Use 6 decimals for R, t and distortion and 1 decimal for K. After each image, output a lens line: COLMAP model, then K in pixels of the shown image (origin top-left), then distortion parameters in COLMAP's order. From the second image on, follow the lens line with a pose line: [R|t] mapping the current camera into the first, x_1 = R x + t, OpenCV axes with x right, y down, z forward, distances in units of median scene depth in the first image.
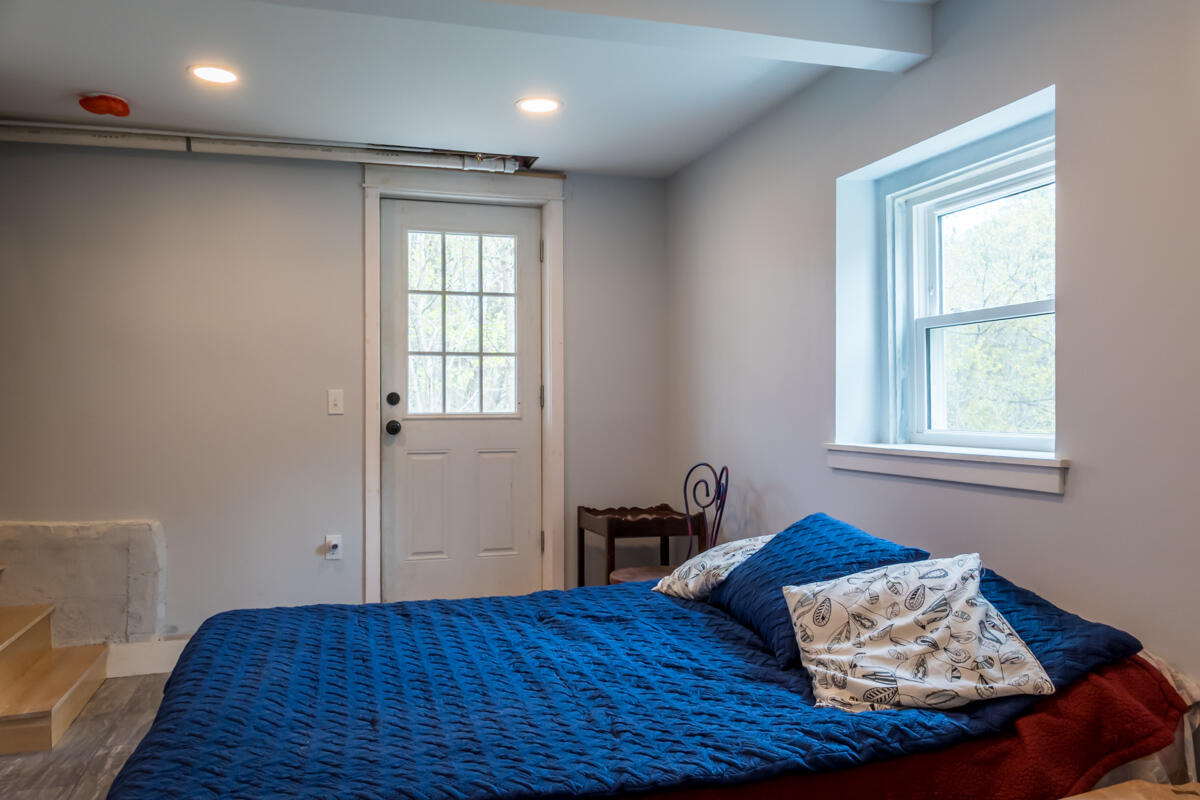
lens RADIAL K [[884.6, 0, 600.0], [0, 884.6, 400.0], [0, 0, 1]] dist [-0.006638, -0.000341]
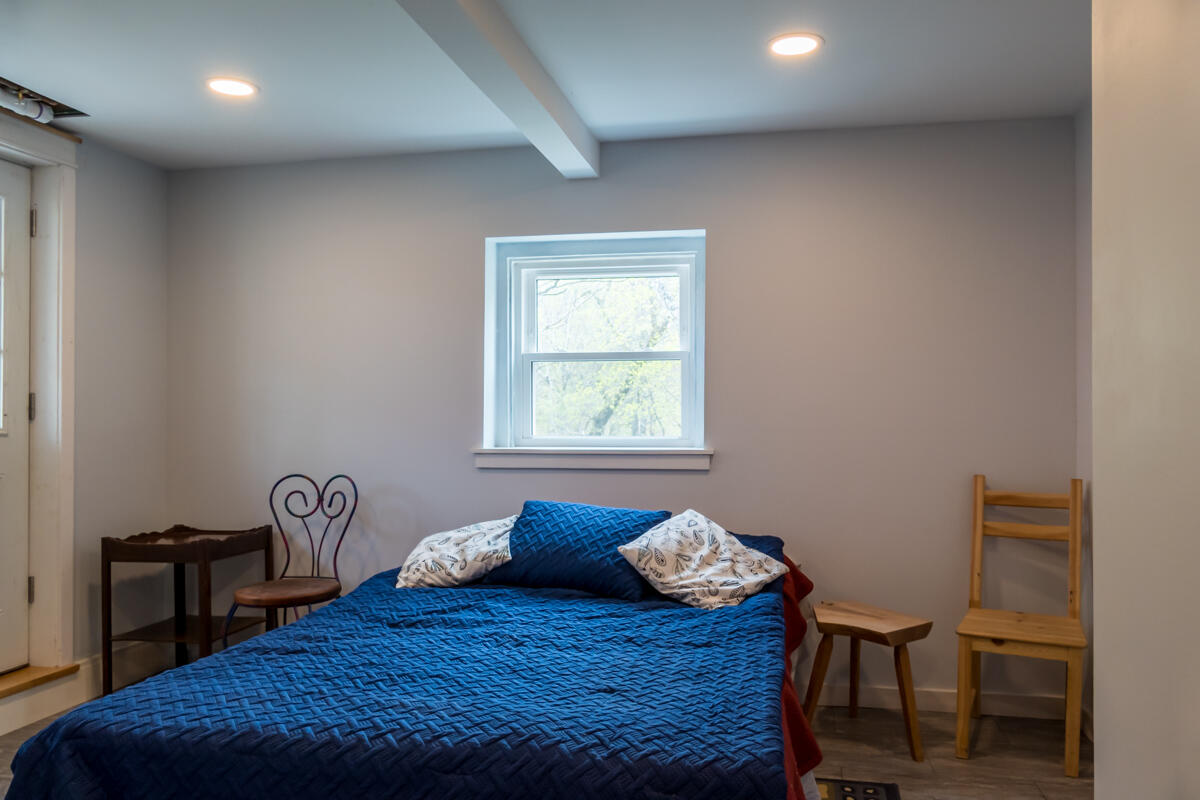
lens RADIAL K [[875.6, 0, 600.0], [0, 875.6, 400.0], [0, 0, 1]] dist [-0.005049, -0.000545]
pose [[0.474512, 0.018277, 0.880059, -0.747419], [-0.006505, 0.999830, -0.017257, 0.001252], [-0.880225, 0.002464, 0.474550, 0.264779]]
